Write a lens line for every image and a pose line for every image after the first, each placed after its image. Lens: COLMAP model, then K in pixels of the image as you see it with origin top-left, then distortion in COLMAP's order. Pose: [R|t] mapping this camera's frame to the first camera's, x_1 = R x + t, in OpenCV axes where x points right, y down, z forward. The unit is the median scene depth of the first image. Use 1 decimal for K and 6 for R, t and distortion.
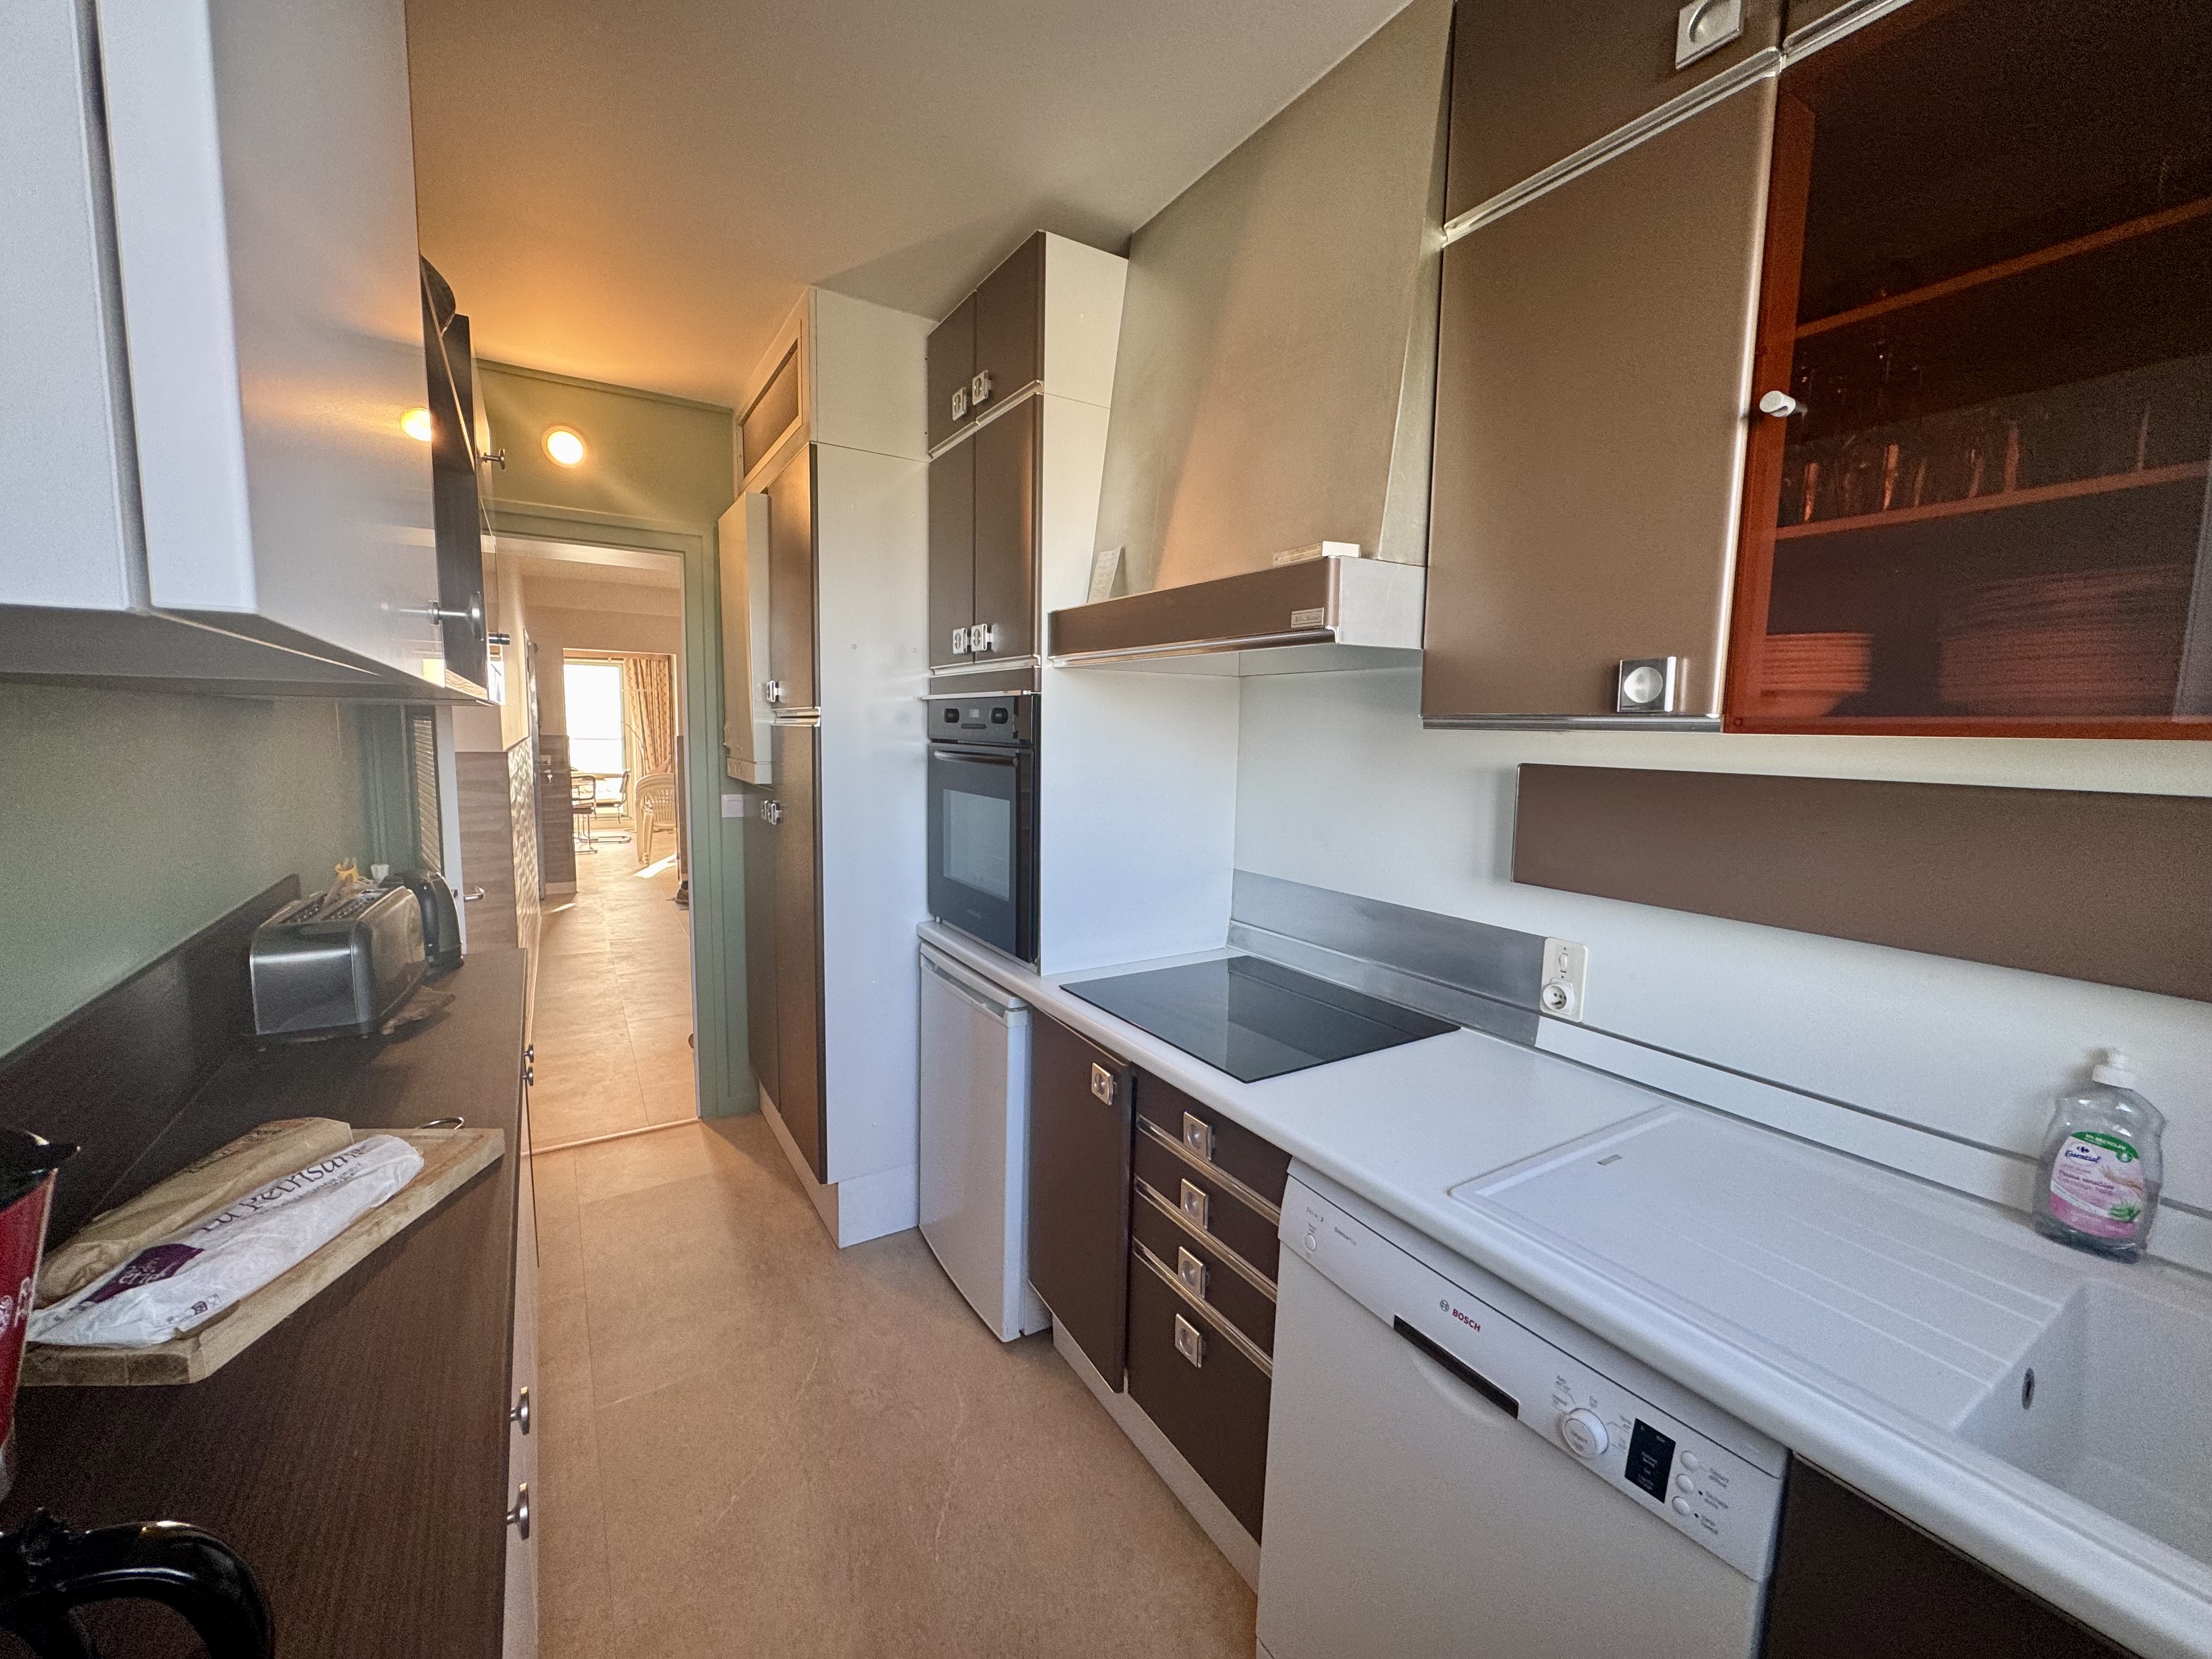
lens RADIAL K [[882.8, 0, 1096.0], [0, 882.8, 828.0], [0, 0, 1]] dist [-0.003074, -0.000180]
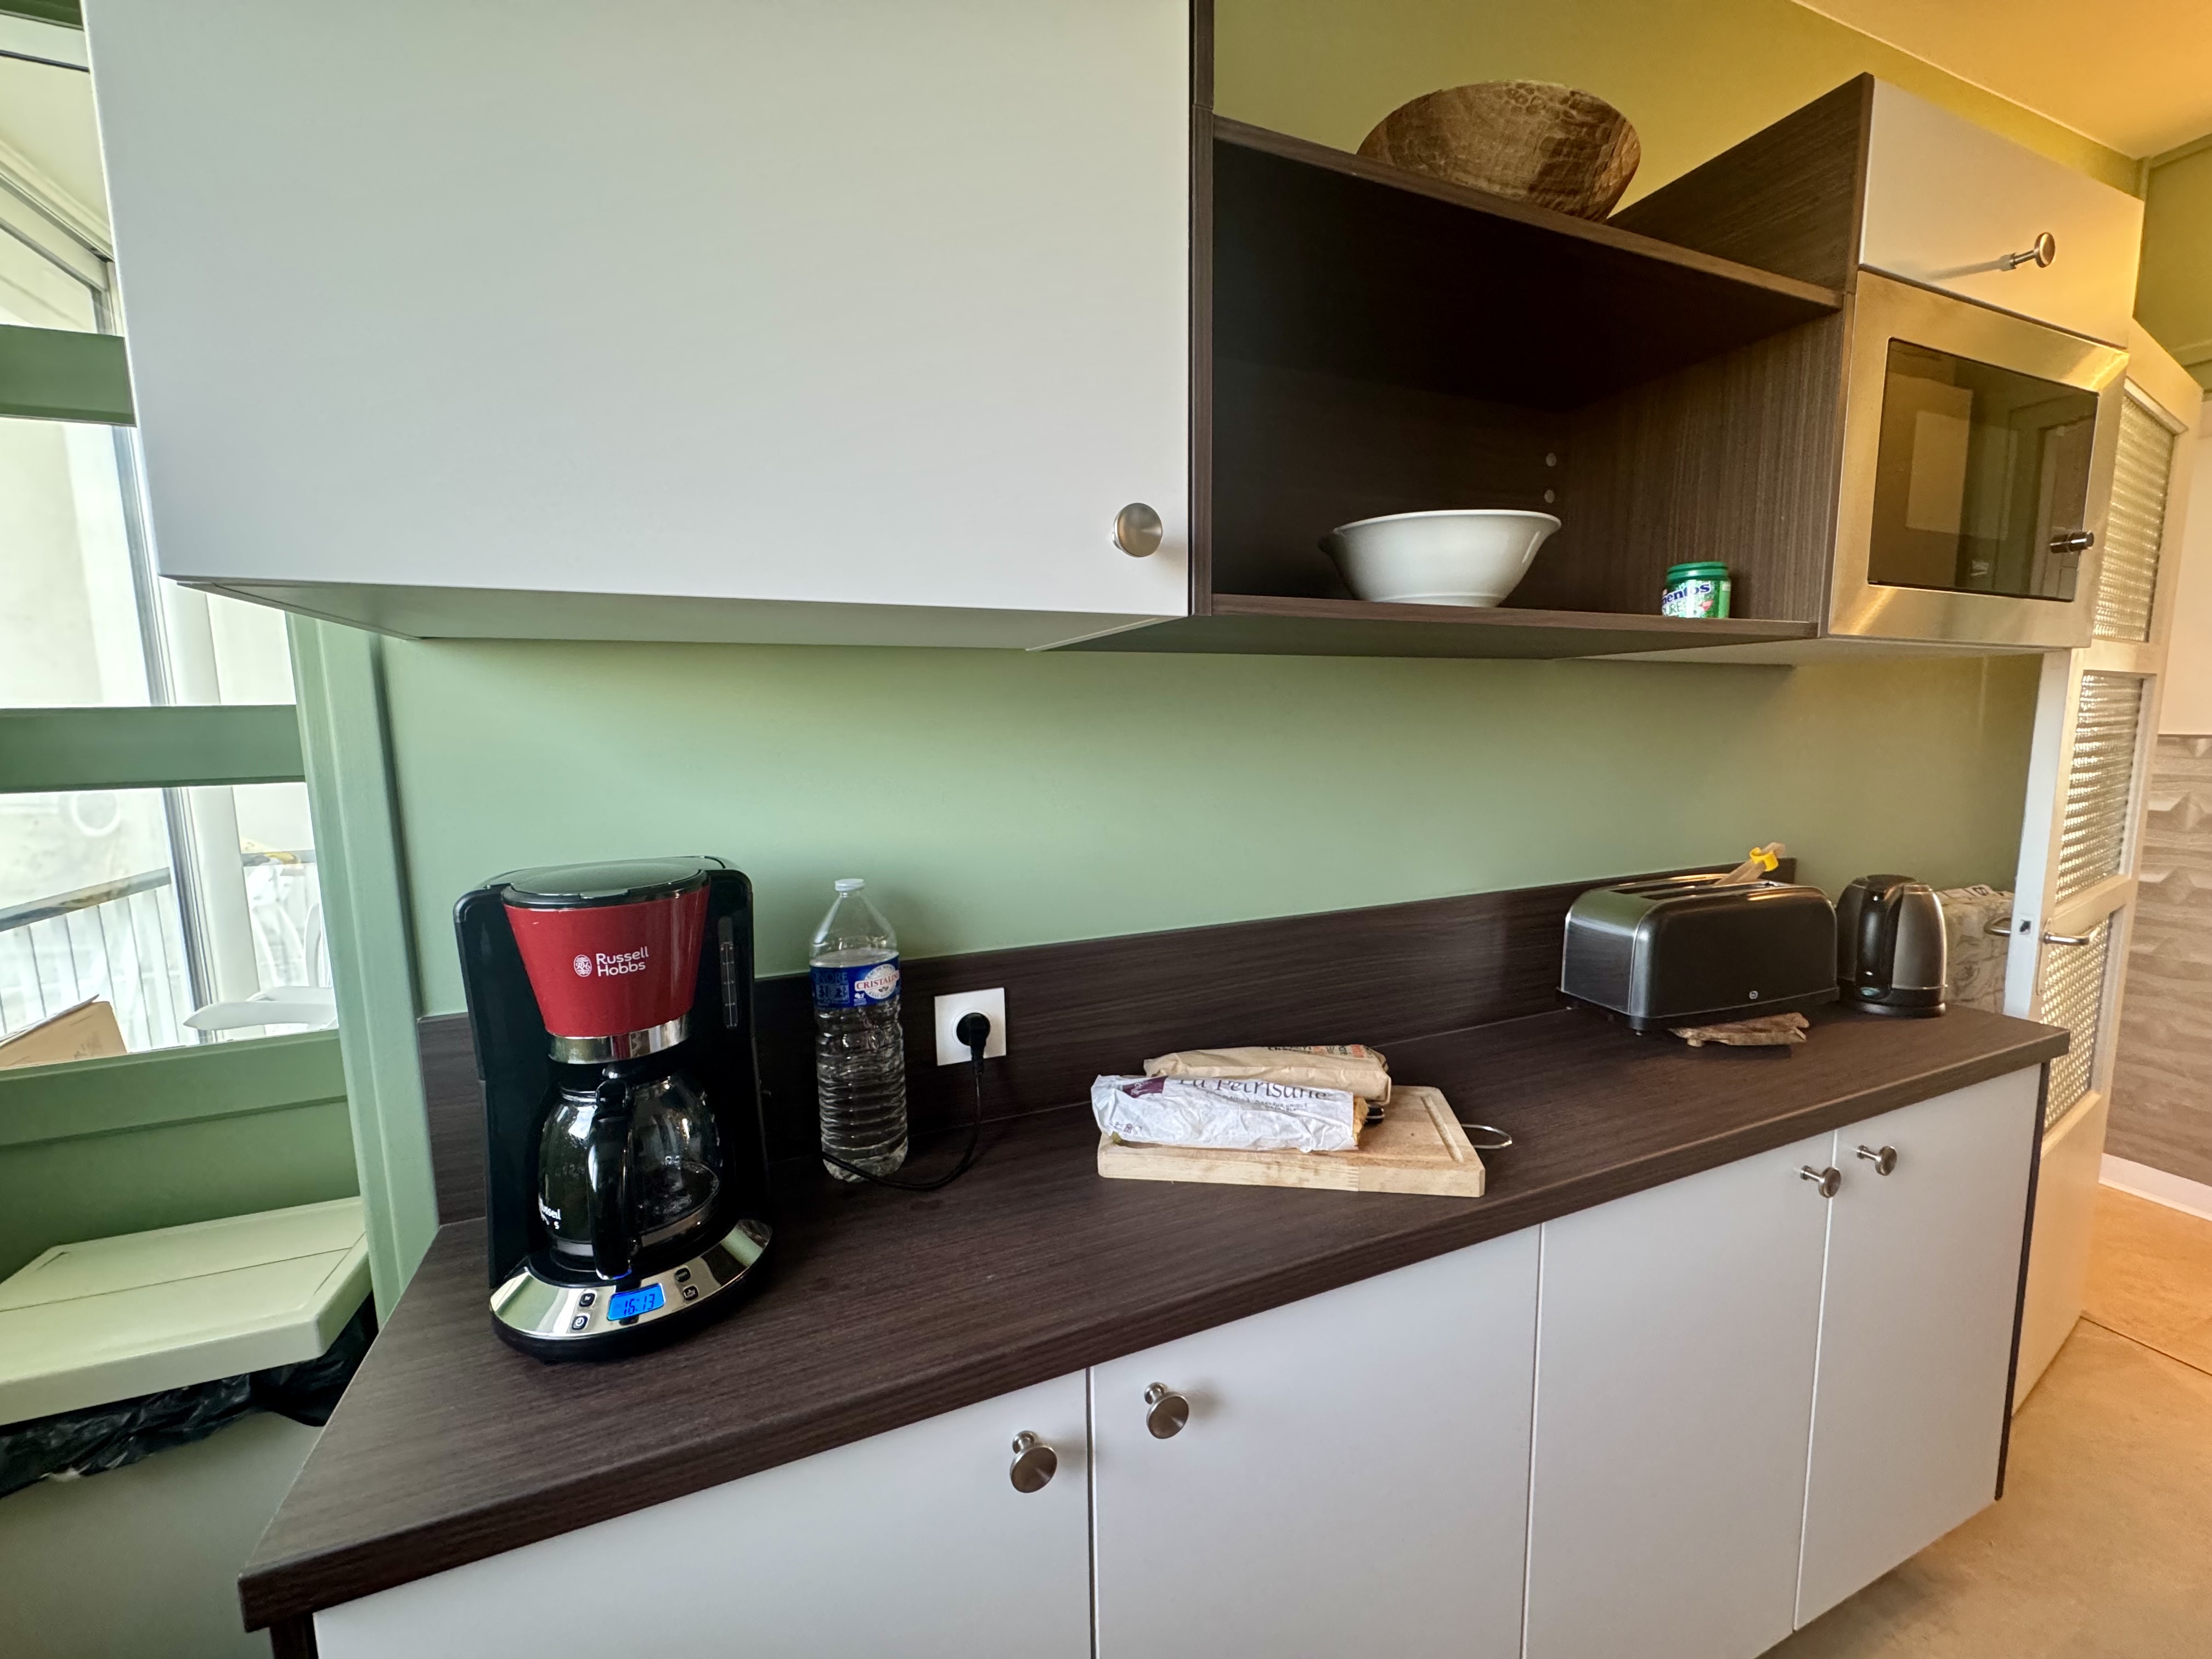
lens RADIAL K [[882.8, 0, 1098.6], [0, 882.8, 828.9], [0, 0, 1]] dist [-0.003074, -0.000180]
pose [[-0.170251, 0.105765, -0.979708, 0.170430], [-0.097264, 0.987565, 0.123516, -0.035751], [0.980589, 0.116319, -0.157846, 0.900710]]
